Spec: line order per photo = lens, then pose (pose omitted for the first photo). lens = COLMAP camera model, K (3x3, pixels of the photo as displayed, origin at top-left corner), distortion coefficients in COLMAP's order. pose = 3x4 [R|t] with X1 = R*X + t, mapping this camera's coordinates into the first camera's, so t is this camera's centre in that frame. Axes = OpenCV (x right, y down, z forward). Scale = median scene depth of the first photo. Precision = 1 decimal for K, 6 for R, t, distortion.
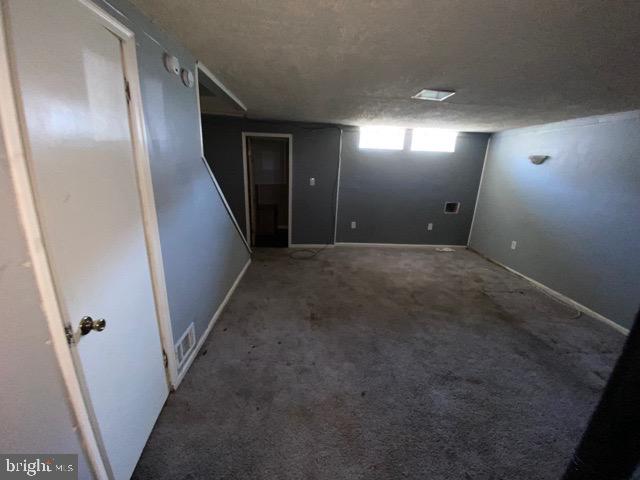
lens RADIAL K [[255.6, 0, 320.8], [0, 255.6, 239.4], [0, 0, 1]] dist [0.022581, -0.022371]
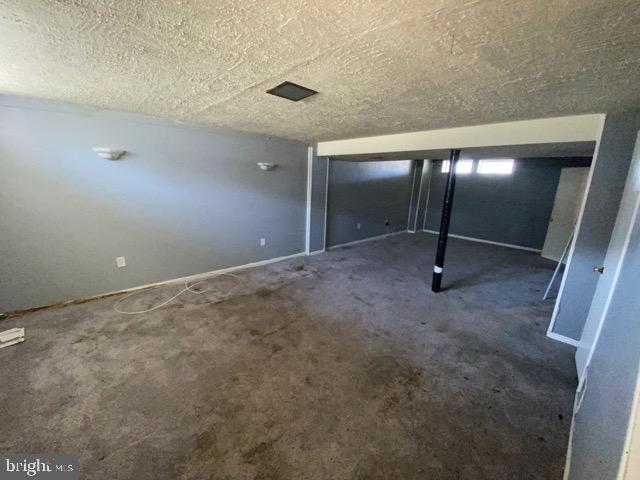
lens RADIAL K [[255.6, 0, 320.8], [0, 255.6, 239.4], [0, 0, 1]] dist [0.022581, -0.022371]
pose [[-0.637848, -0.241639, 0.731273, -0.233530], [0.147465, 0.893619, 0.423910, -0.319692], [-0.755913, 0.378227, -0.534359, 1.042075]]
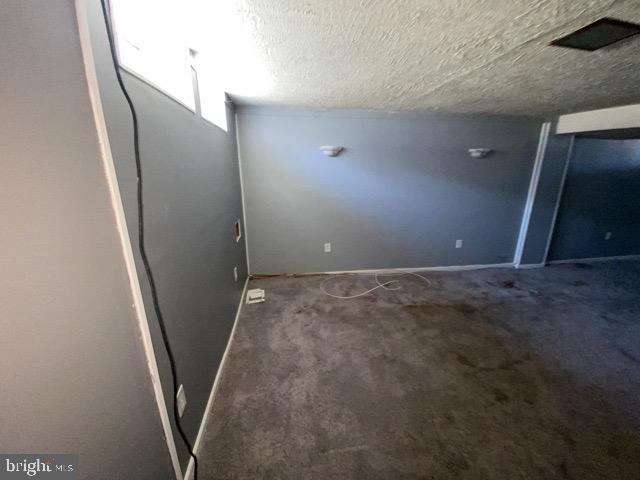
lens RADIAL K [[255.6, 0, 320.8], [0, 255.6, 239.4], [0, 0, 1]] dist [0.022581, -0.022371]
pose [[-0.077084, -0.311529, 0.947105, -0.096492], [0.270075, 0.907892, 0.320612, -0.332569], [-0.959749, 0.280504, 0.014152, 1.121511]]
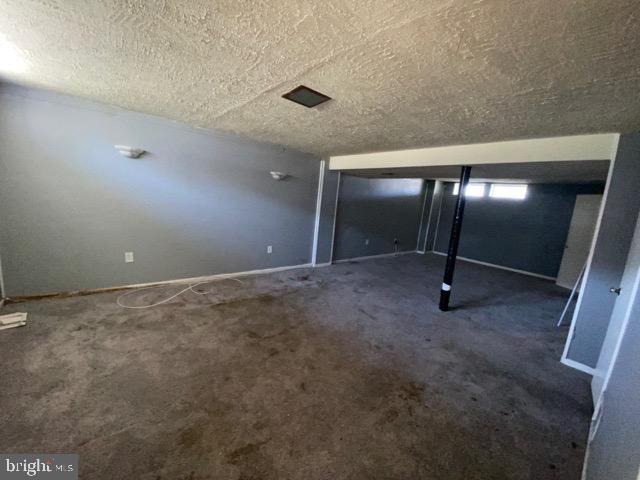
lens RADIAL K [[255.6, 0, 320.8], [0, 255.6, 239.4], [0, 0, 1]] dist [0.022581, -0.022371]
pose [[-0.597935, -0.222345, 0.770089, -0.245993], [0.105522, 0.930558, 0.350609, -0.279530], [-0.794568, 0.290903, -0.532951, 1.046967]]
